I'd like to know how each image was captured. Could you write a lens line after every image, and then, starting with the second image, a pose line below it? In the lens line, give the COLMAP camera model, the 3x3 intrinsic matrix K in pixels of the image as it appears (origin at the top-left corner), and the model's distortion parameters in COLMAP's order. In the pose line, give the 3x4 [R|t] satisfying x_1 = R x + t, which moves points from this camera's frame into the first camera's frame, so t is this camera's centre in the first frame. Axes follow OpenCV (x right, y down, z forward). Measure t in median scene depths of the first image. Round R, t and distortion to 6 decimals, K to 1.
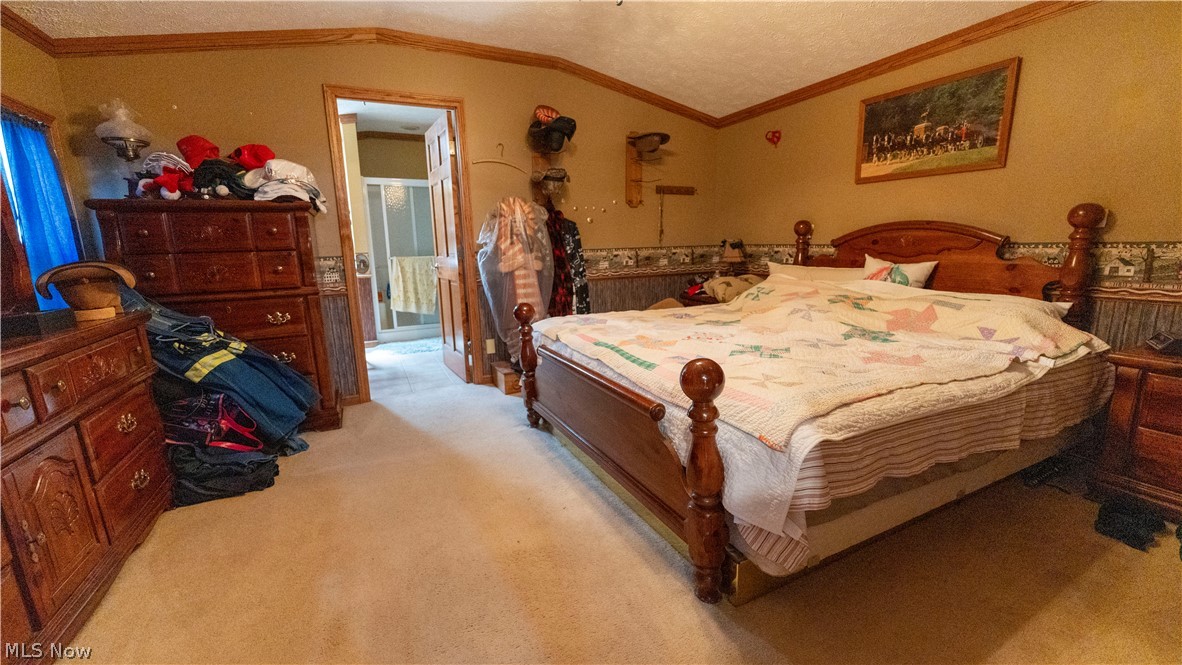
lens RADIAL K [[476.7, 0, 593.3], [0, 476.7, 337.1], [0, 0, 1]] dist [0.002749, 0.000101]
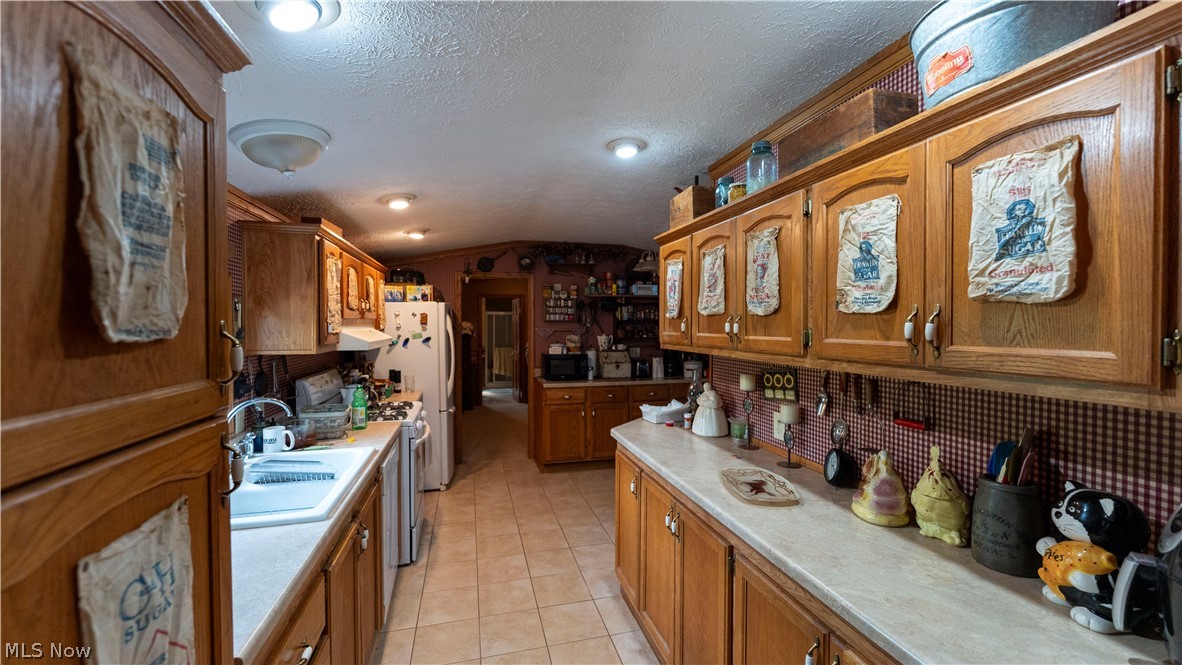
lens RADIAL K [[476.7, 0, 590.4], [0, 476.7, 330.4], [0, 0, 1]] dist [0.002749, 0.000101]
pose [[0.979763, 0.023017, -0.198834, 0.505560], [-0.057925, 0.983466, -0.171582, 0.115171], [0.191597, 0.179627, 0.964896, -1.201255]]
